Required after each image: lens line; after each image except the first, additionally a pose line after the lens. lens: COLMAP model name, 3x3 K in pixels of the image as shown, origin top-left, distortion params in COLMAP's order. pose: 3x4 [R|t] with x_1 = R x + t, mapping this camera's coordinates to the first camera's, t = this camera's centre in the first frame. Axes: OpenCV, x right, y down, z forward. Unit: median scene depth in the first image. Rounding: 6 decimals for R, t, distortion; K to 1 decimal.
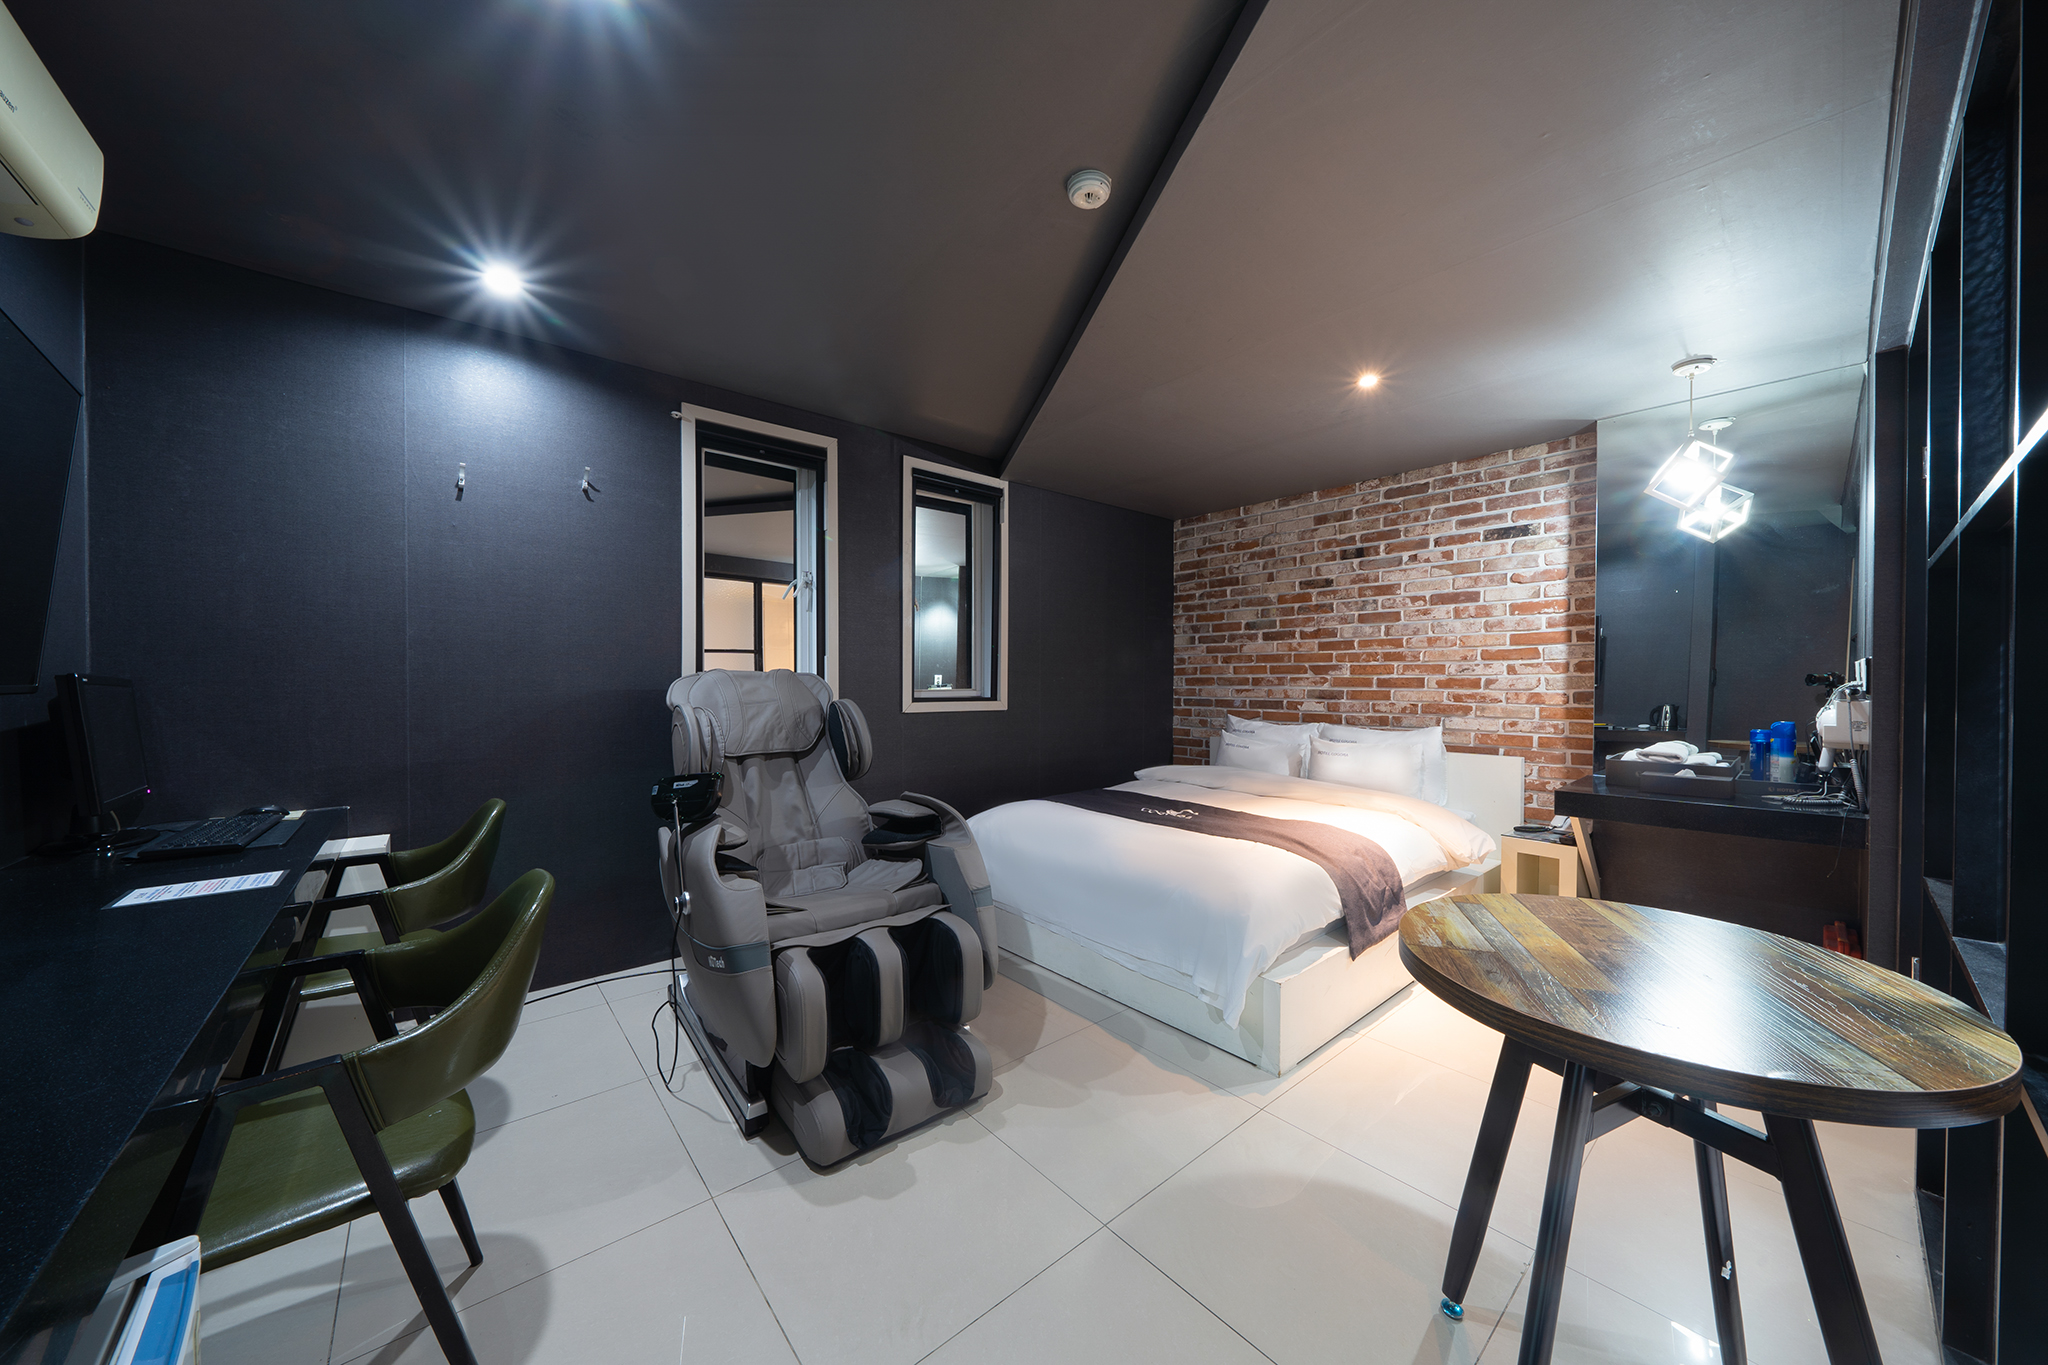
lens RADIAL K [[693.5, 0, 1028.7], [0, 693.5, 690.2], [0, 0, 1]] dist [-0.008244, 0.000673]
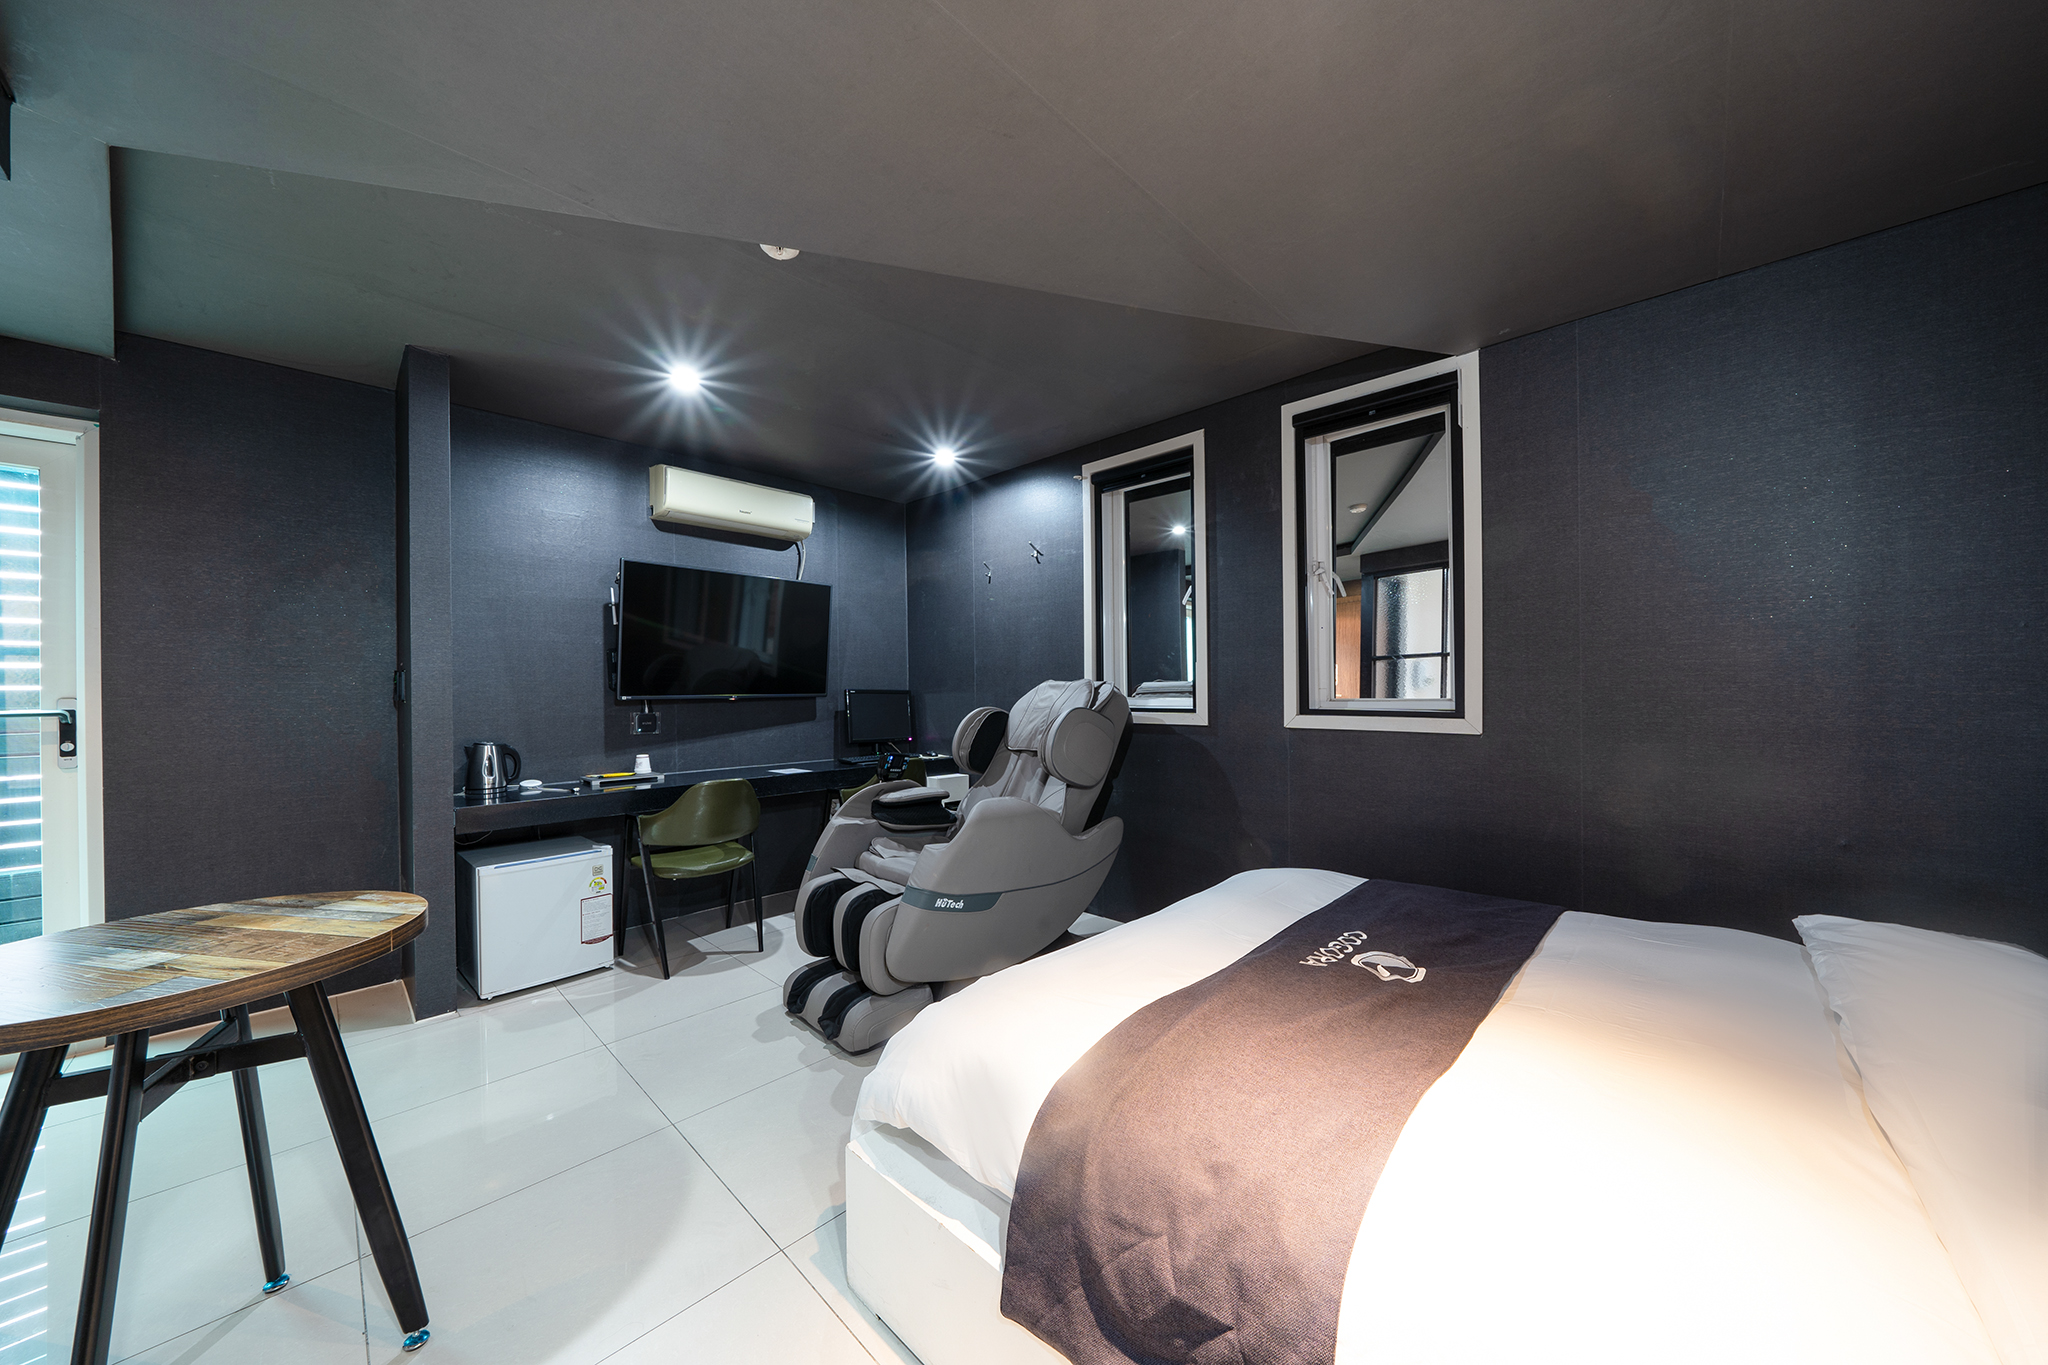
lens RADIAL K [[706.1, 0, 1029.1], [0, 706.1, 687.0], [0, 0, 1]] dist [0.002200, 0.000057]
pose [[0.092405, -0.002296, -0.995719, 0.604484], [0.001880, 0.999996, -0.002132, -0.012628], [0.995720, -0.001675, 0.092409, 0.629236]]
